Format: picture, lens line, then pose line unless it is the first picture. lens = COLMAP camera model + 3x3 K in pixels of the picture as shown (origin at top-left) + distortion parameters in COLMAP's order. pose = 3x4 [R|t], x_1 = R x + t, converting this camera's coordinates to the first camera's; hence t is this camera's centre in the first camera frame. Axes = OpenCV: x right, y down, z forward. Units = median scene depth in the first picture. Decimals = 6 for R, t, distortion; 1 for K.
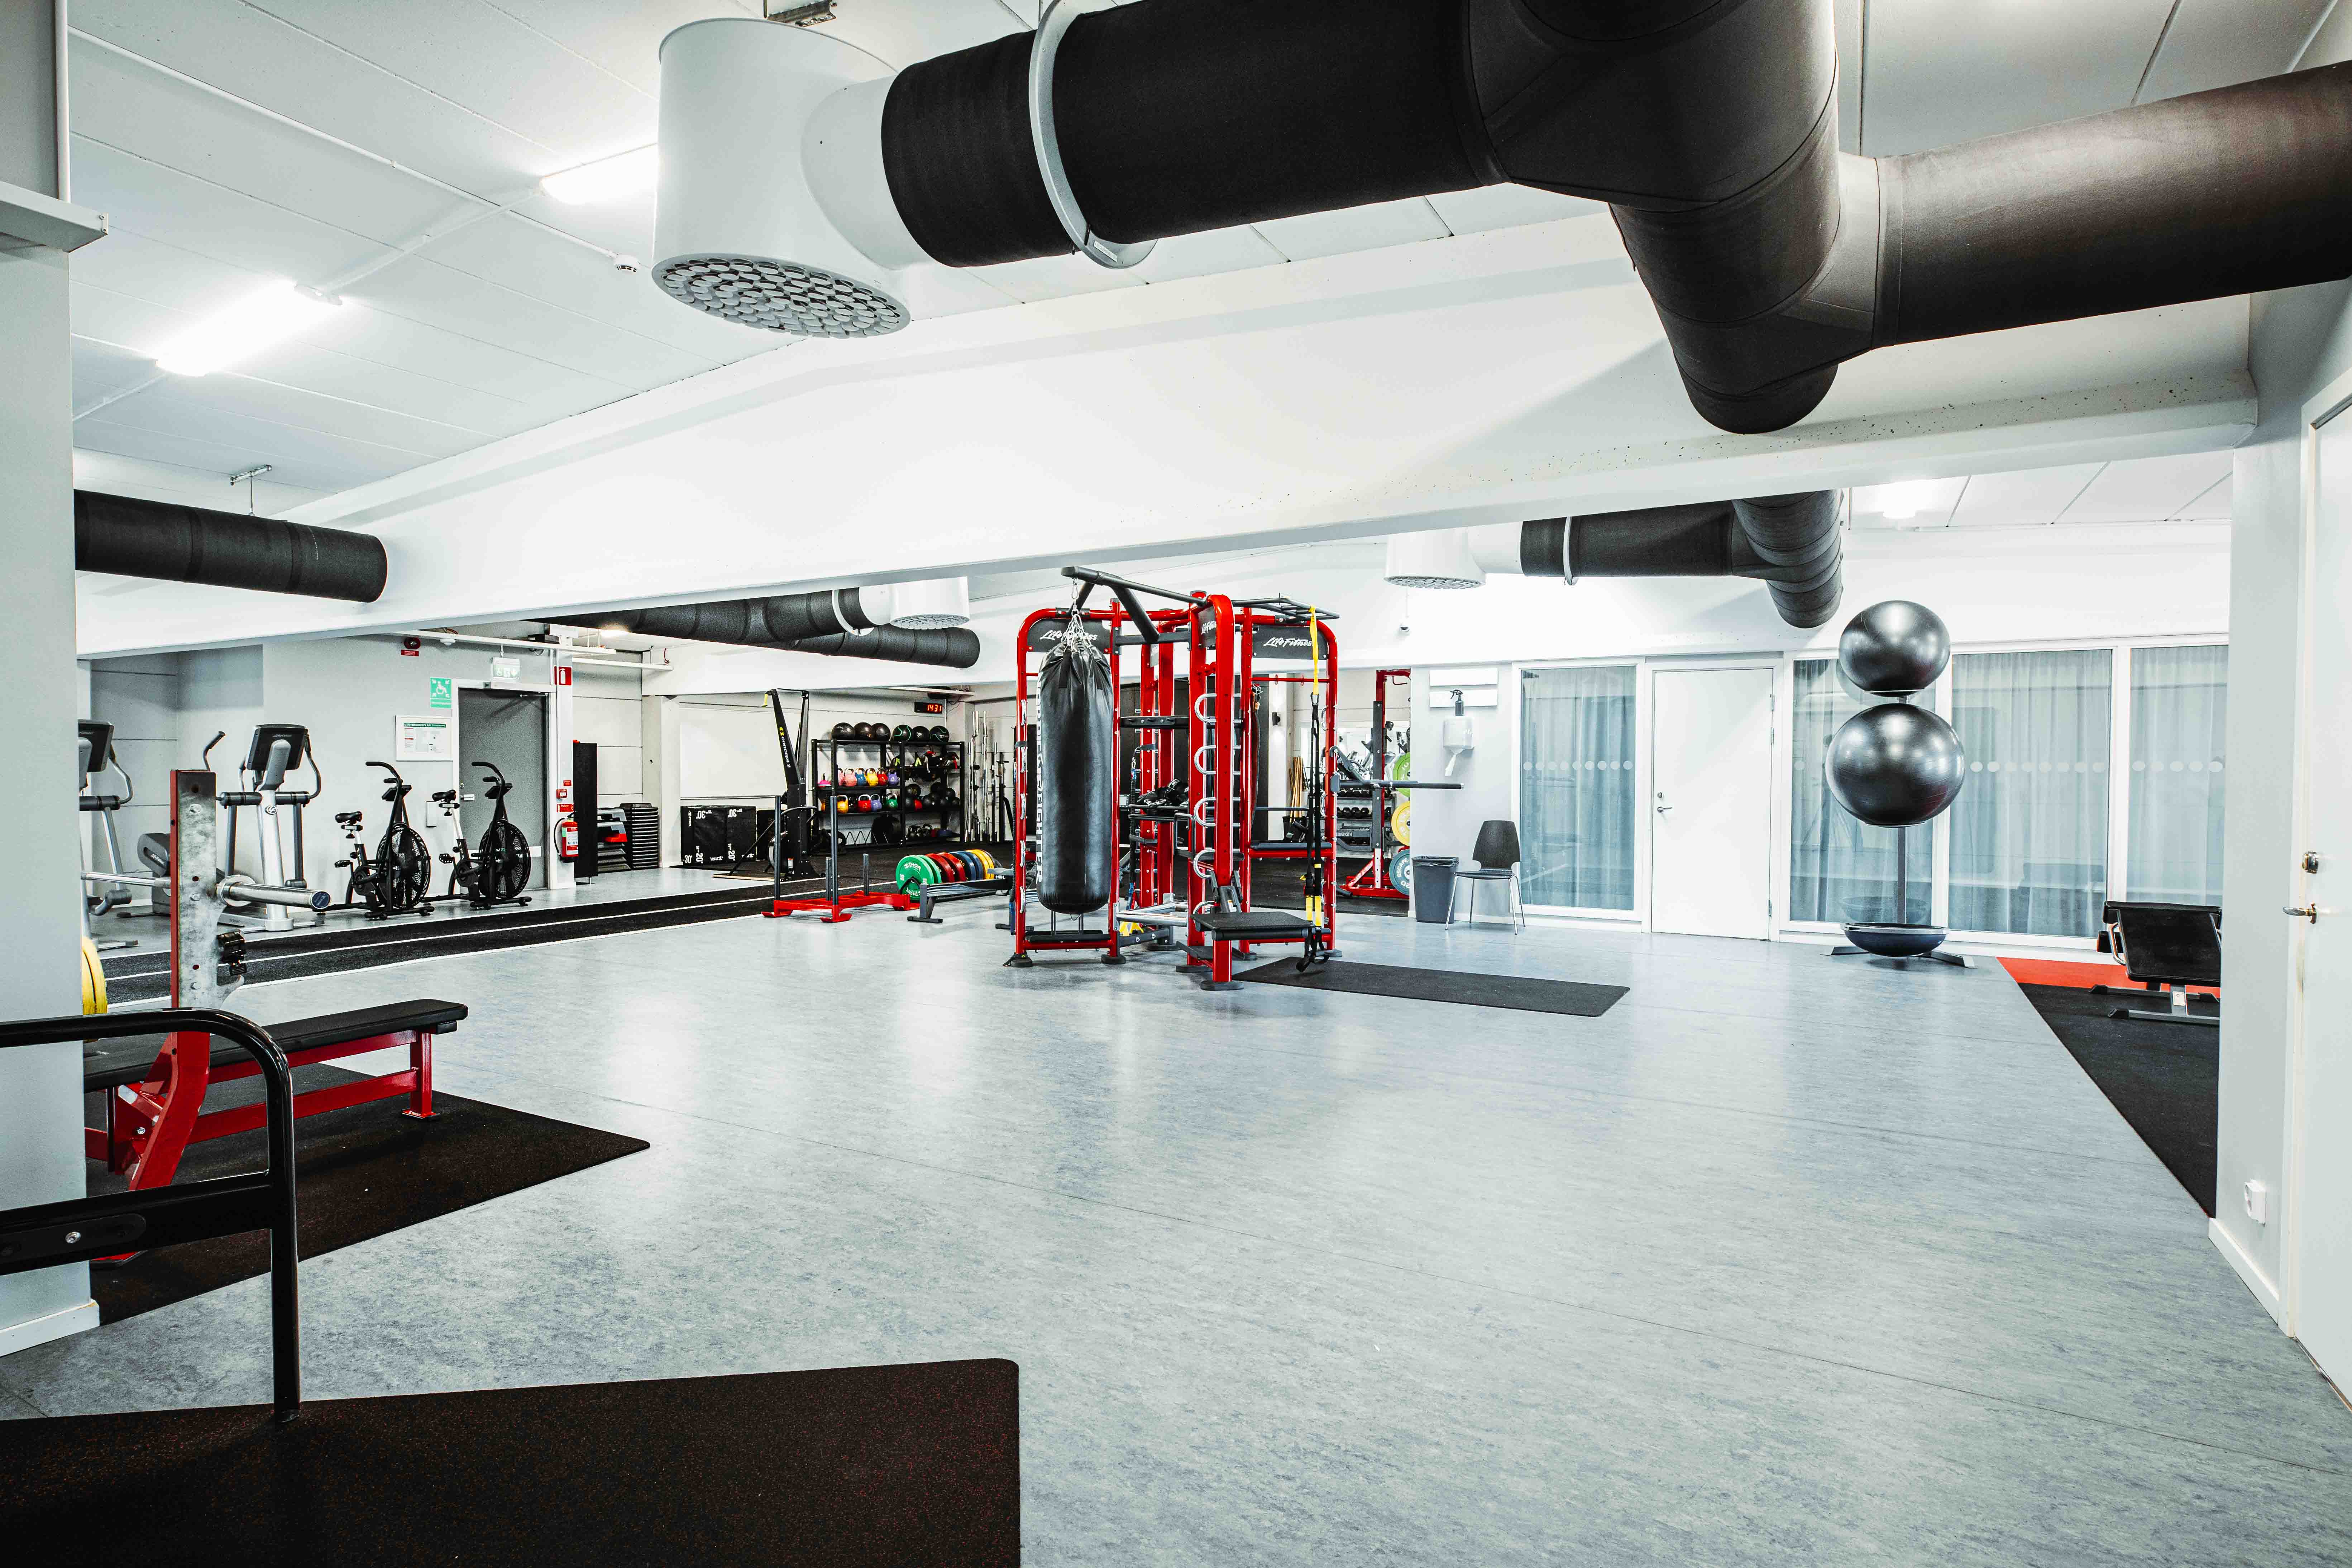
lens RADIAL K [[1188.3, 0, 1175.7], [0, 1188.3, 789.3], [0, 0, 1]] dist [-0.007278, 0.003696]
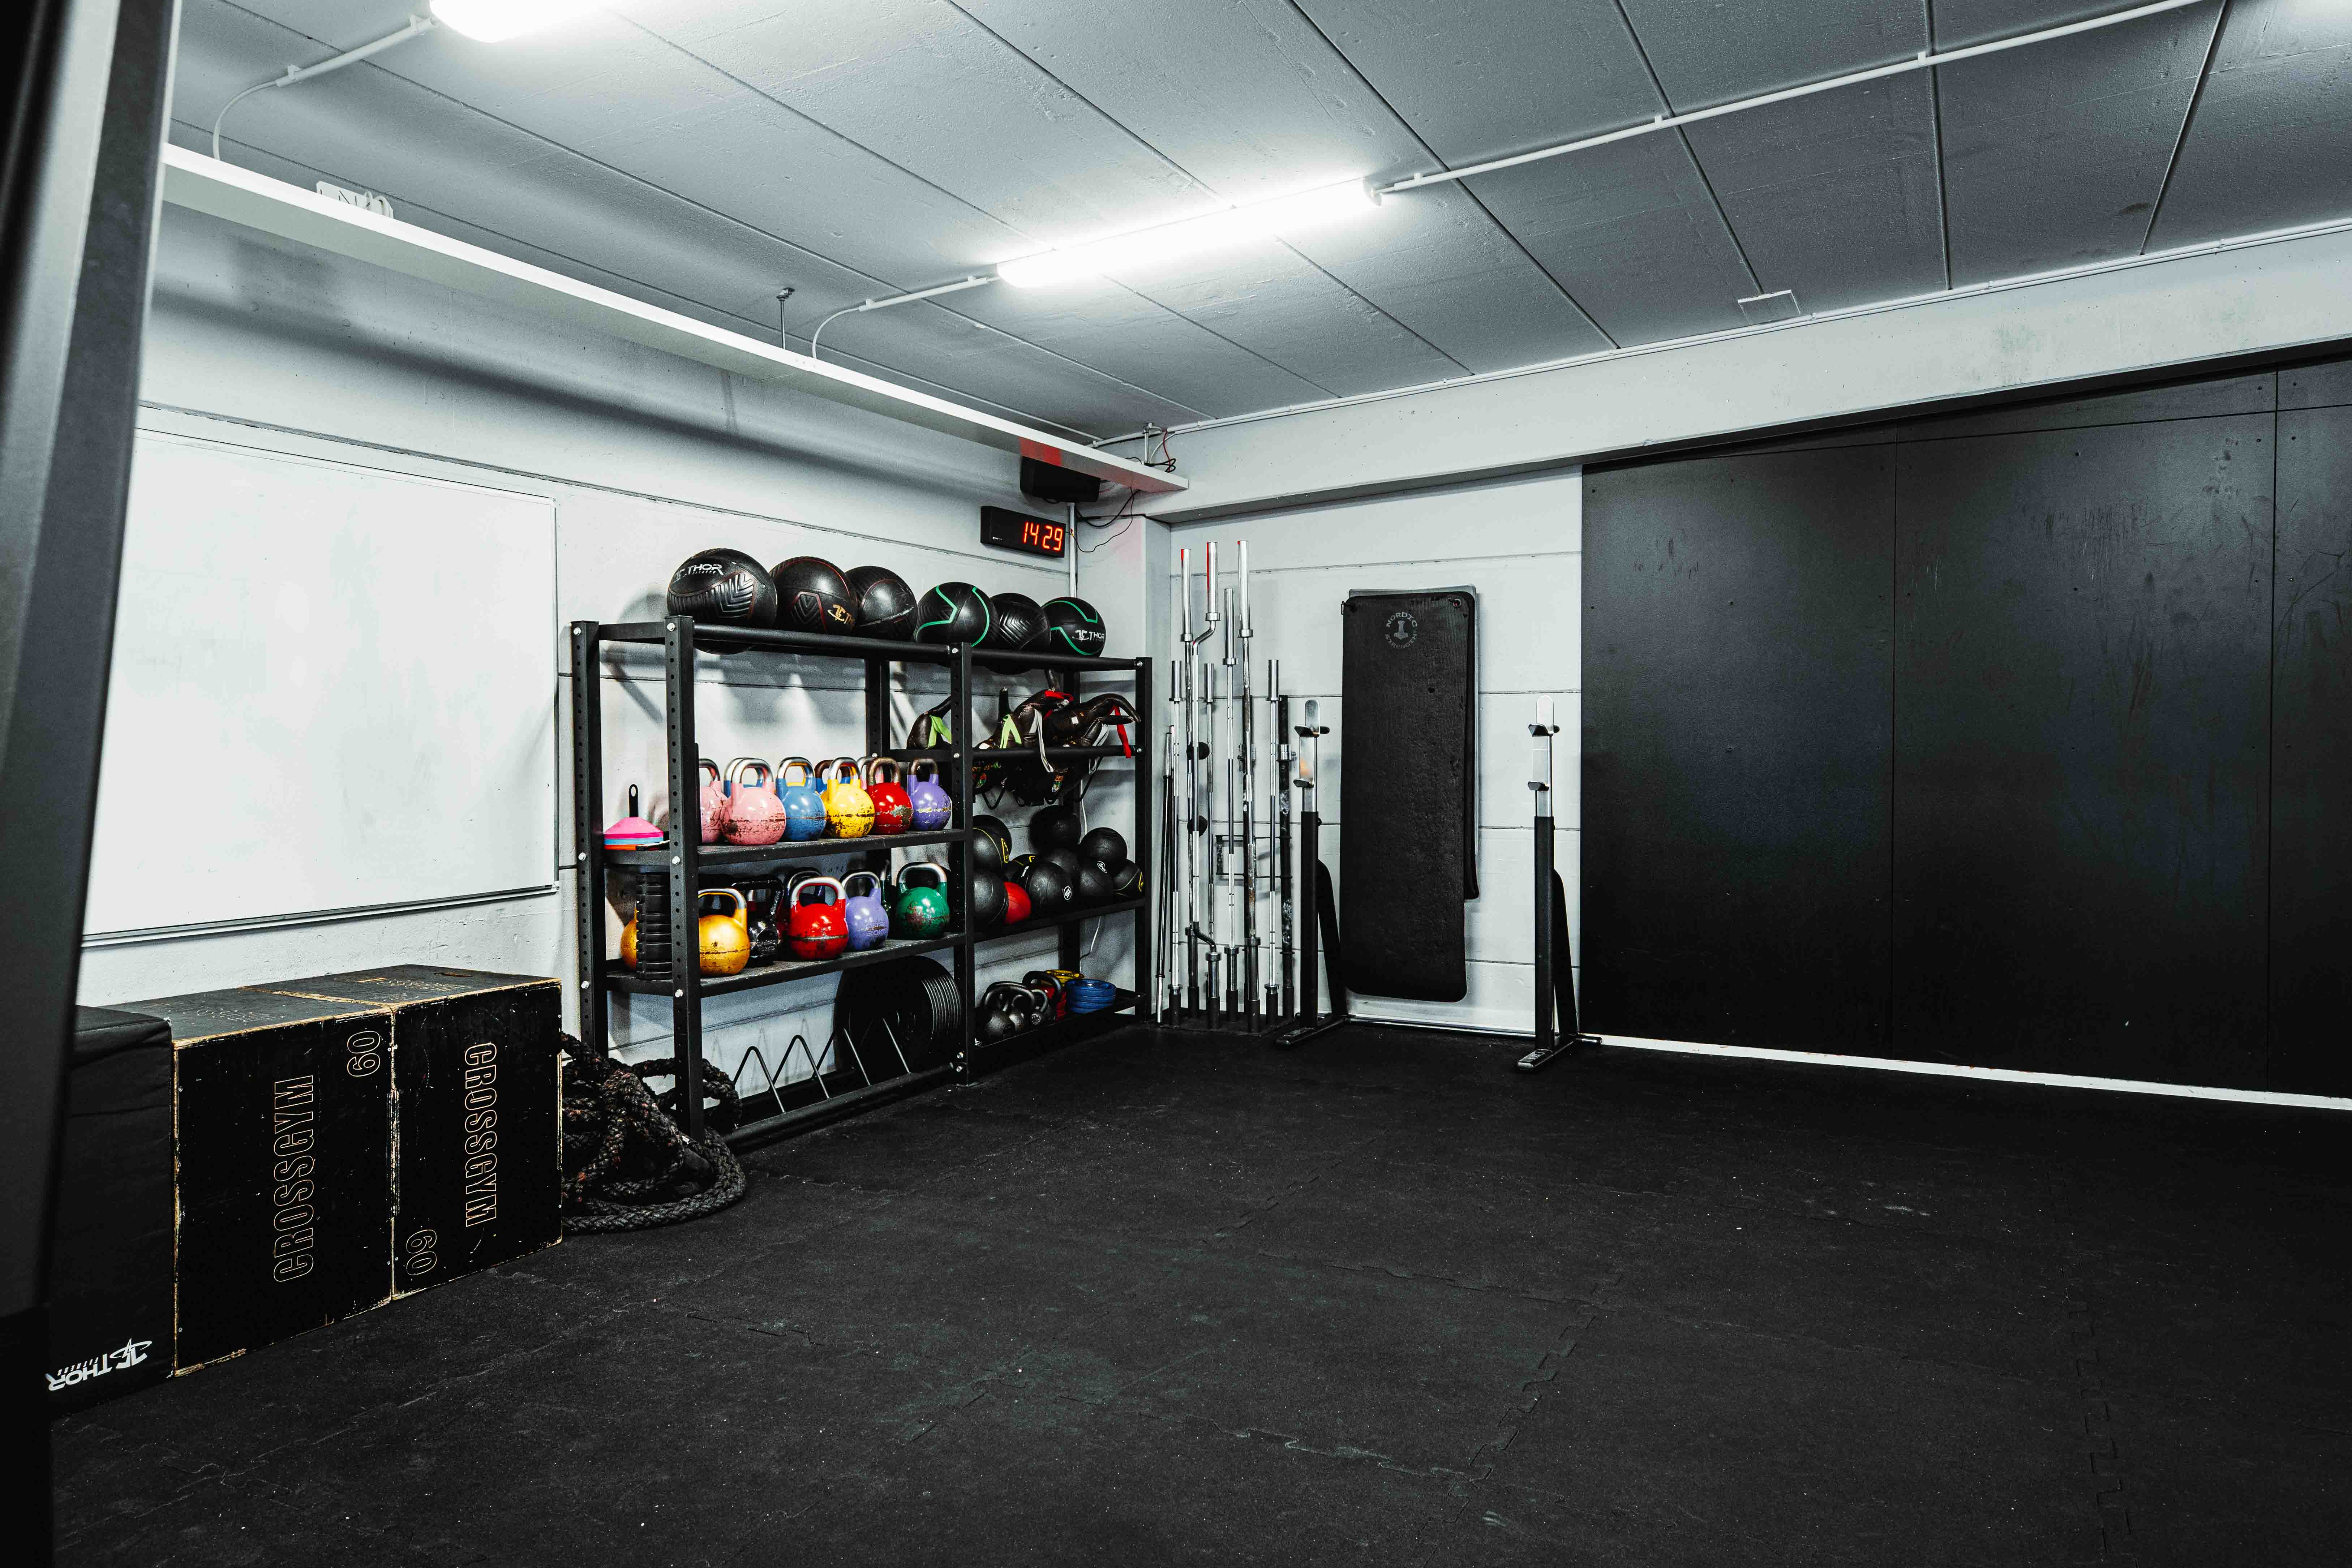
lens RADIAL K [[1626.7, 0, 1179.5], [0, 1626.7, 772.5], [0, 0, 1]] dist [0.008046, 0.001345]
pose [[0.999506, -0.004360, 0.031125, -0.195769], [0.004161, 0.999971, 0.006440, -0.016505], [-0.031152, -0.006307, 0.999495, 0.665297]]
